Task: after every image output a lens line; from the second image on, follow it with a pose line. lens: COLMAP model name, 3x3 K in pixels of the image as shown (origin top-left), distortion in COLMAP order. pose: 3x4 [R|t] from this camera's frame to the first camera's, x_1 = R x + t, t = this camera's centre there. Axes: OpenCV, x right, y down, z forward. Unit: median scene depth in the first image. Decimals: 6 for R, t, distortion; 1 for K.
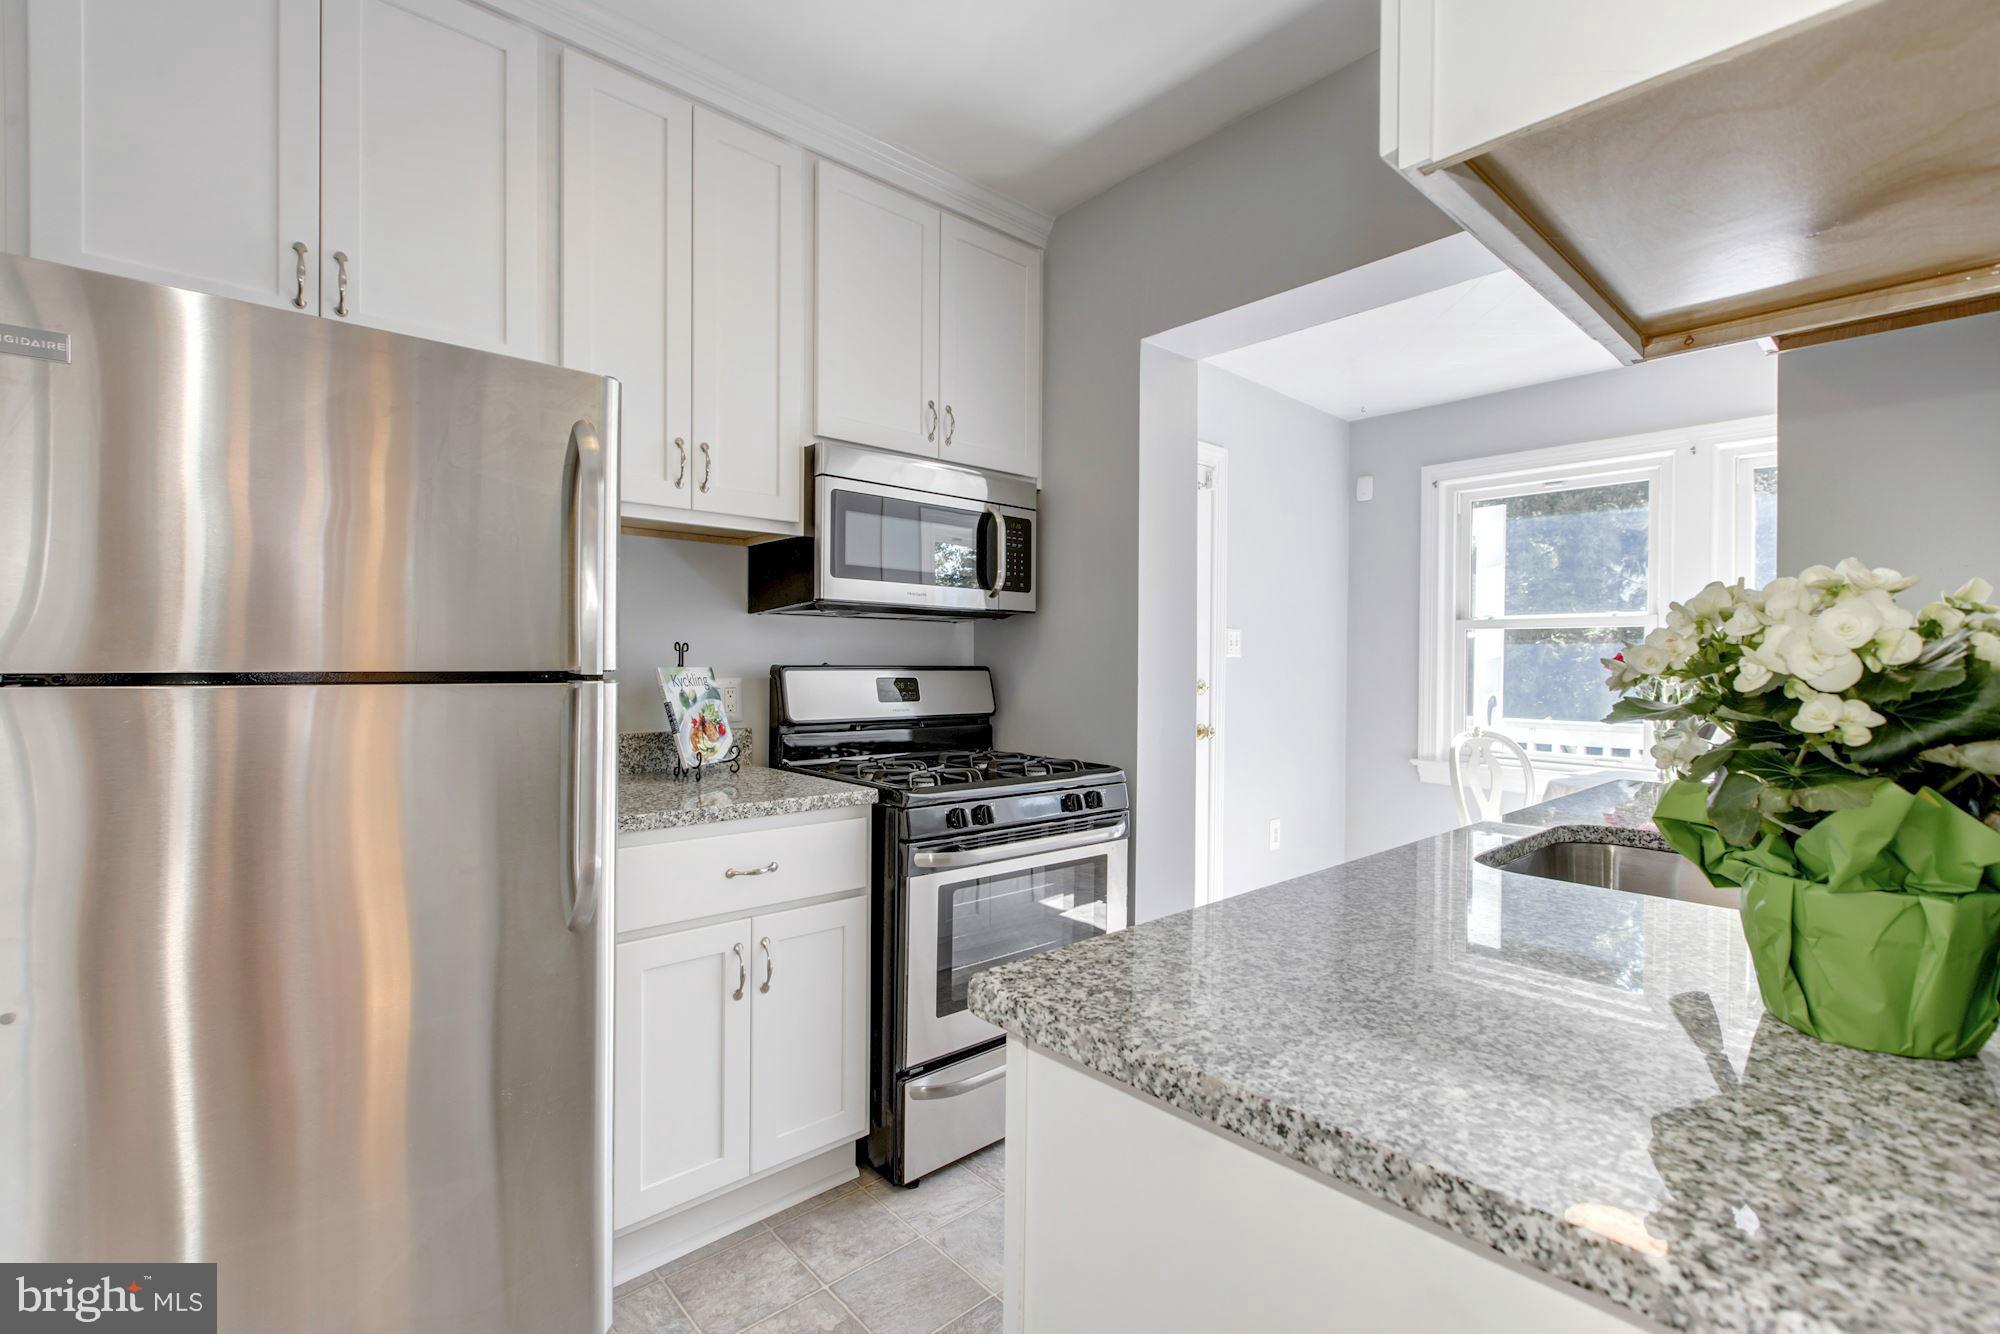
lens RADIAL K [[898.0, 0, 998.6], [0, 898.0, 663.3], [0, 0, 1]] dist [0.000930, -0.000401]
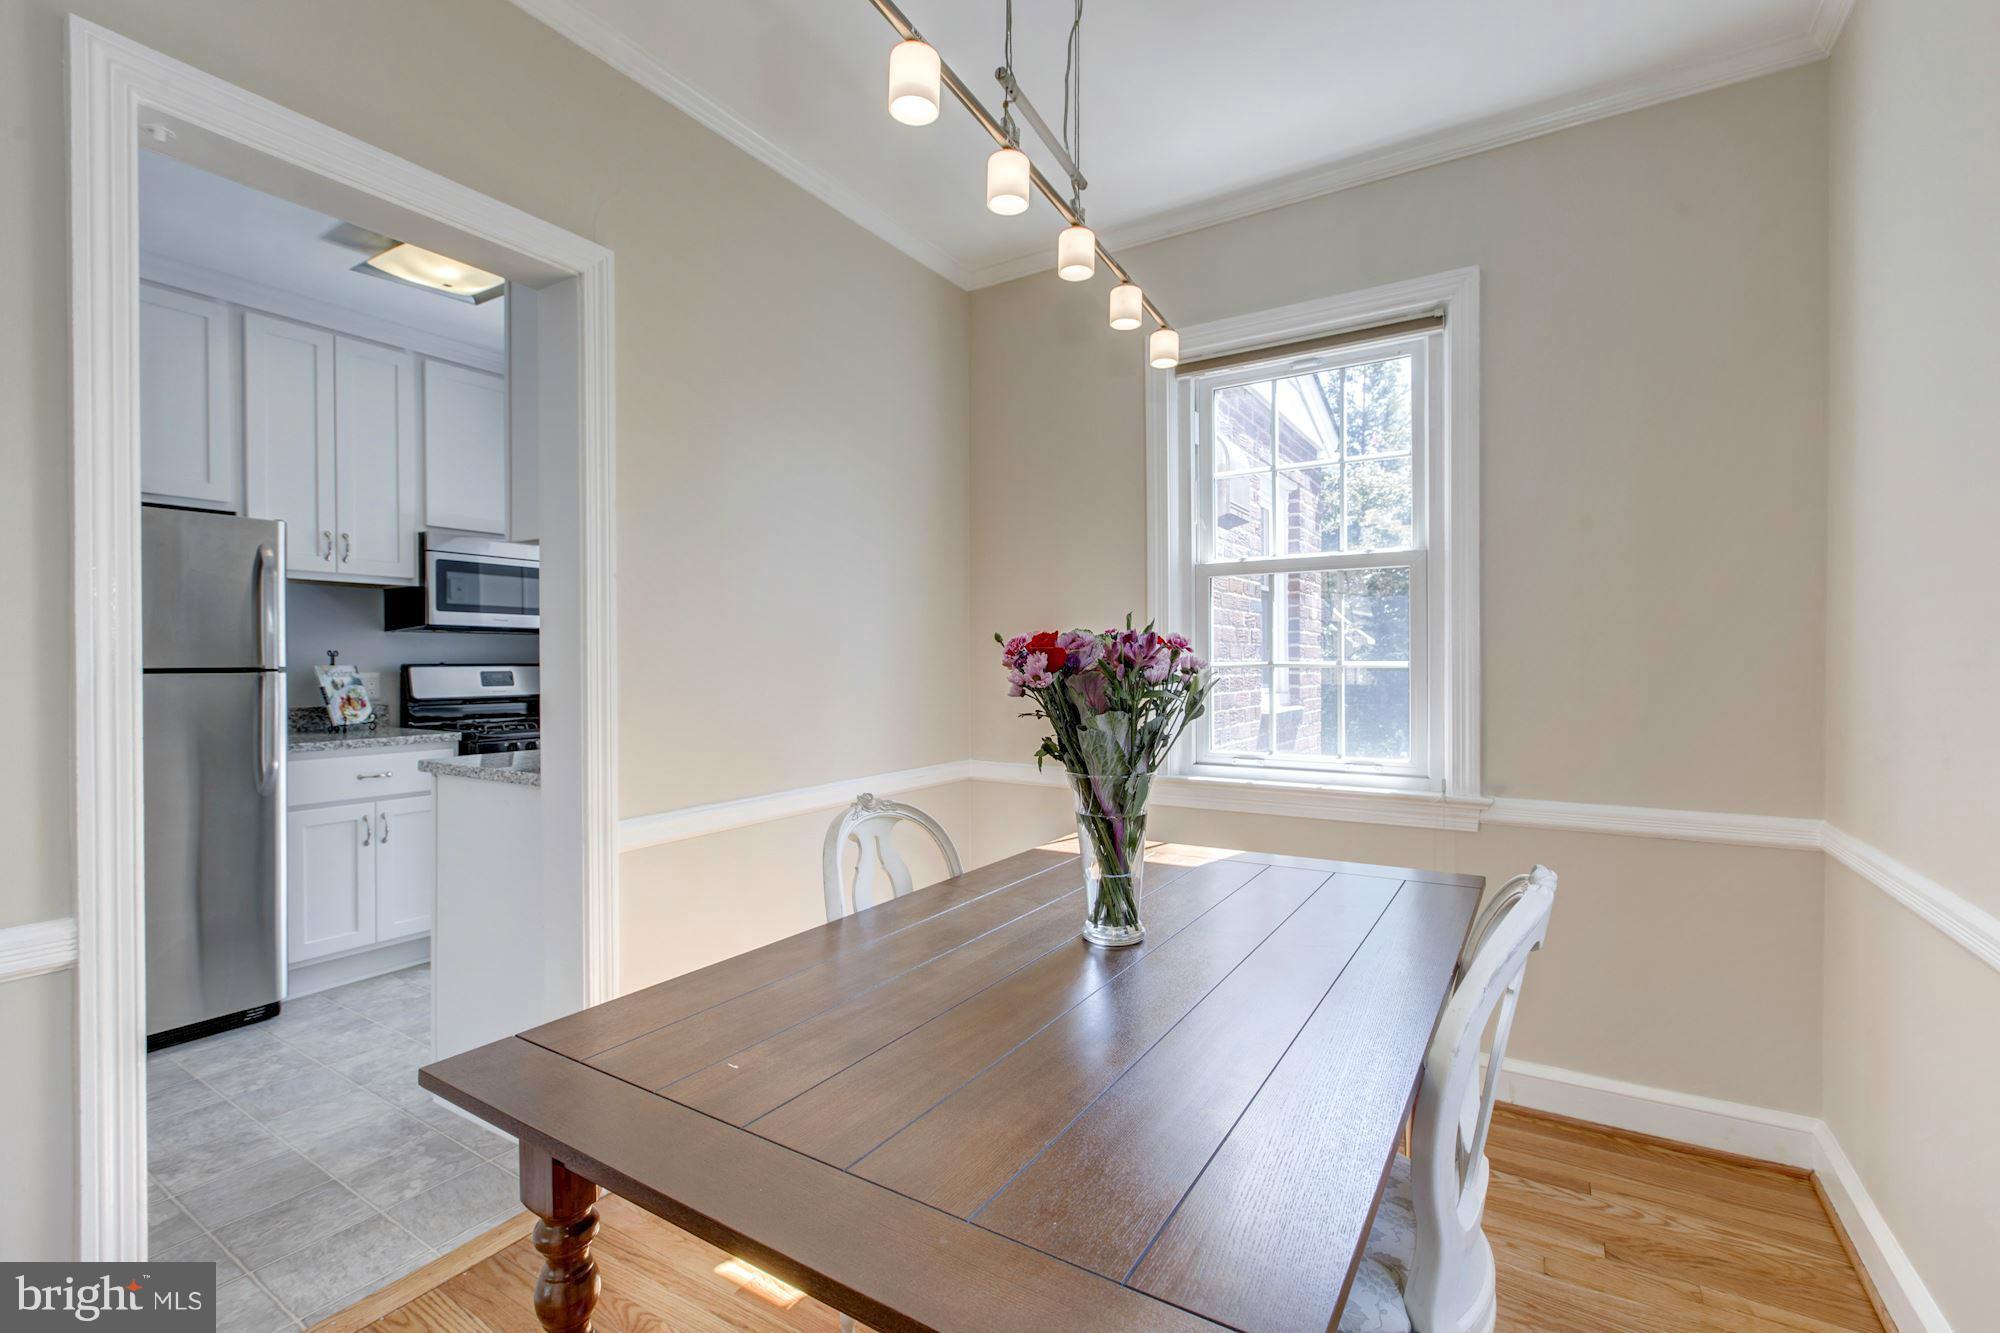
lens RADIAL K [[884.9, 0, 1000.0], [0, 884.9, 666.5], [0, 0, 1]] dist [0.002022, 0.000435]
pose [[0.962495, -0.010080, 0.271114, 0.374451], [0.008271, 0.999935, 0.007816, 0.003172], [-0.271175, -0.005280, 0.962516, -0.873003]]
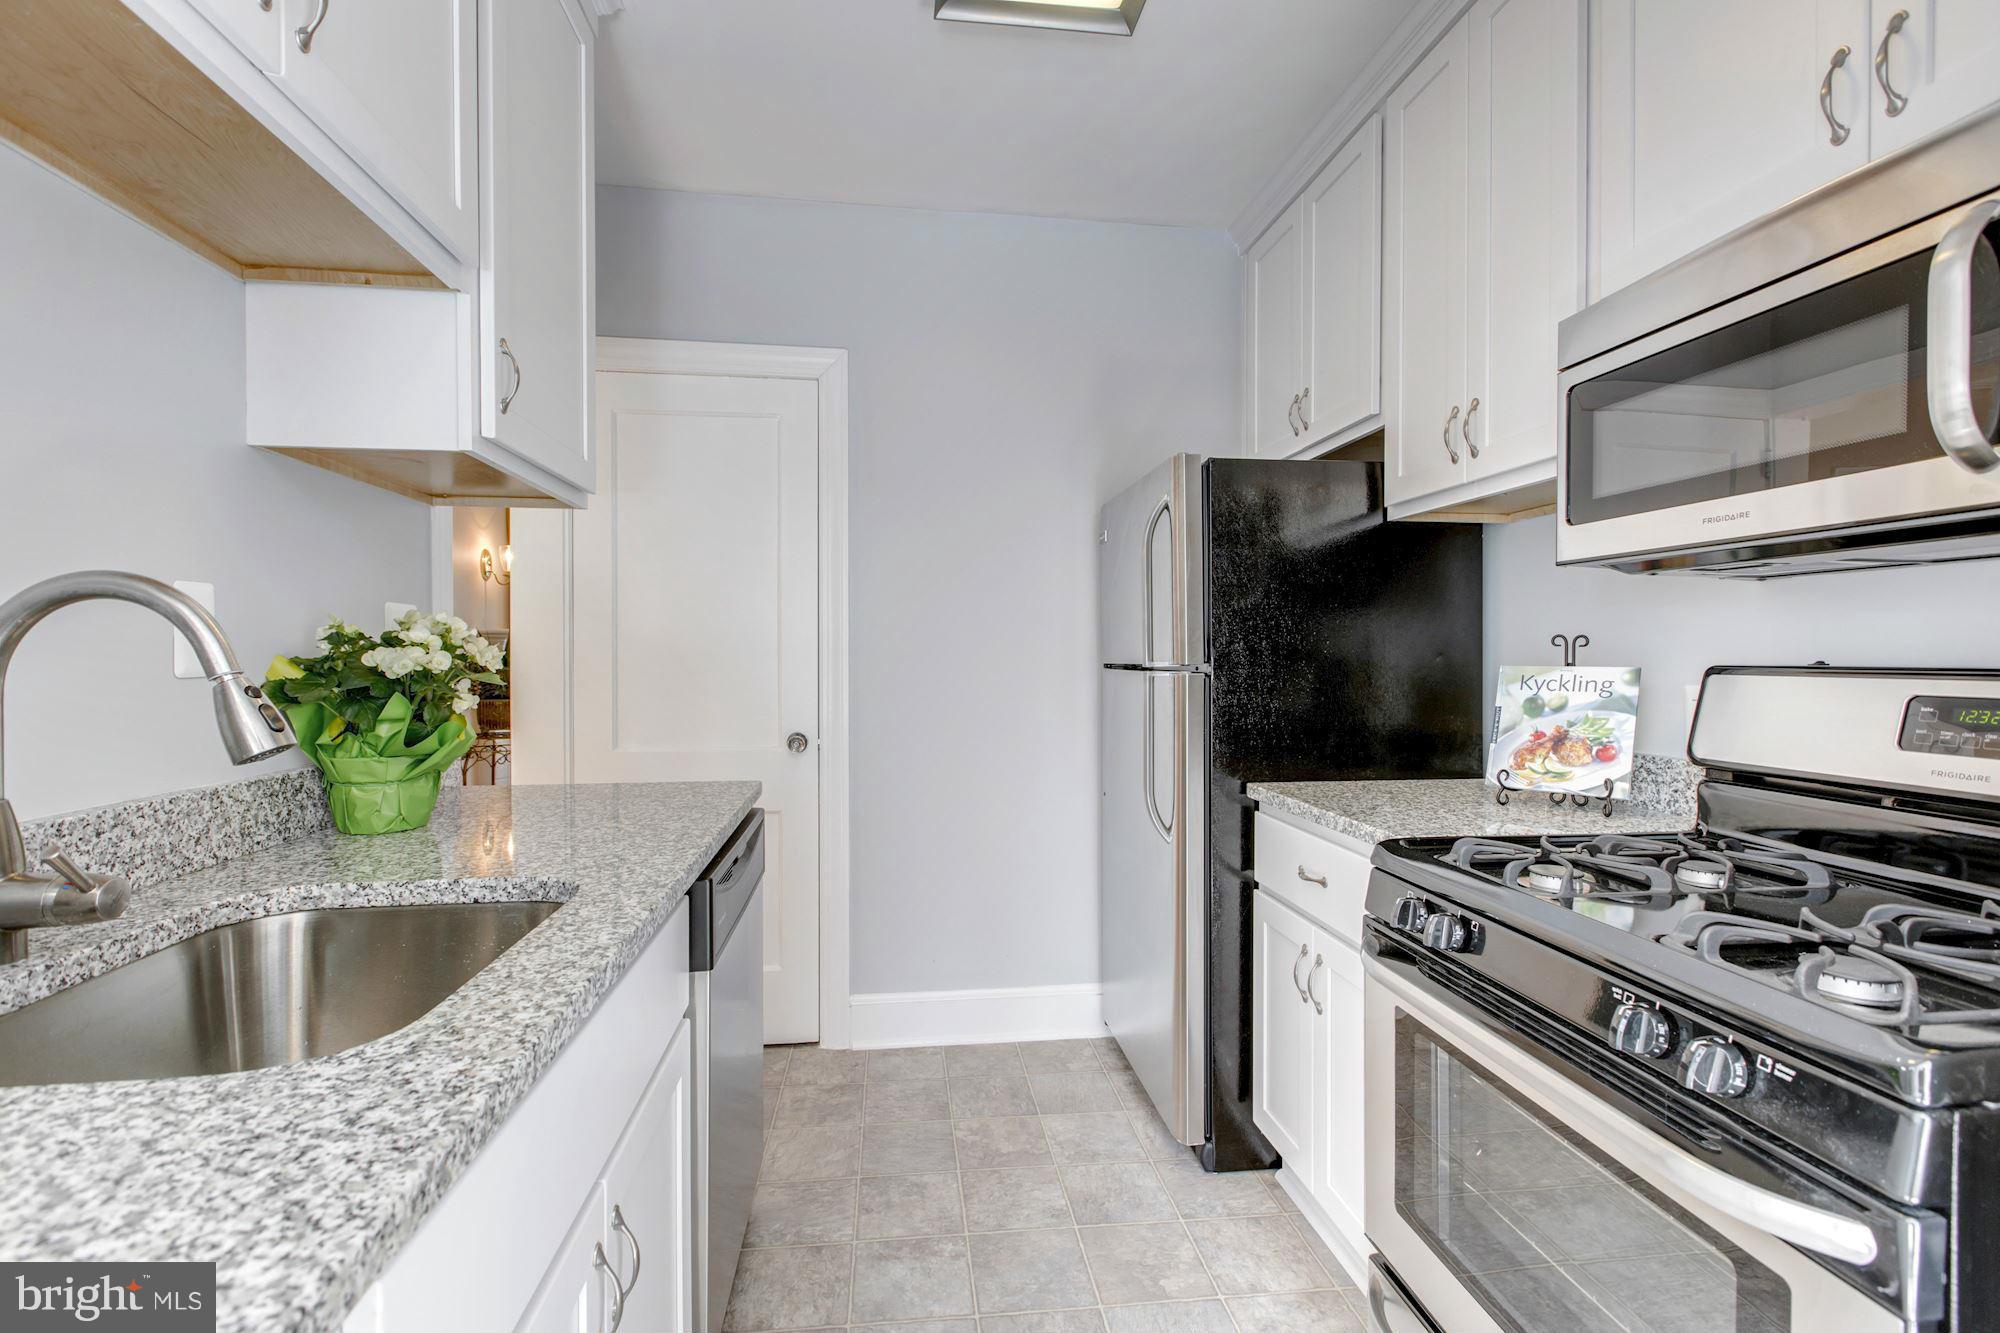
lens RADIAL K [[898.0, 0, 998.6], [0, 898.0, 662.8], [0, 0, 1]] dist [0.000930, -0.000401]
pose [[-0.576270, -0.001672, -0.817258, 0.567313], [-0.007229, 0.999969, 0.003051, 0.001869], [0.817227, 0.007666, -0.576264, 1.029068]]
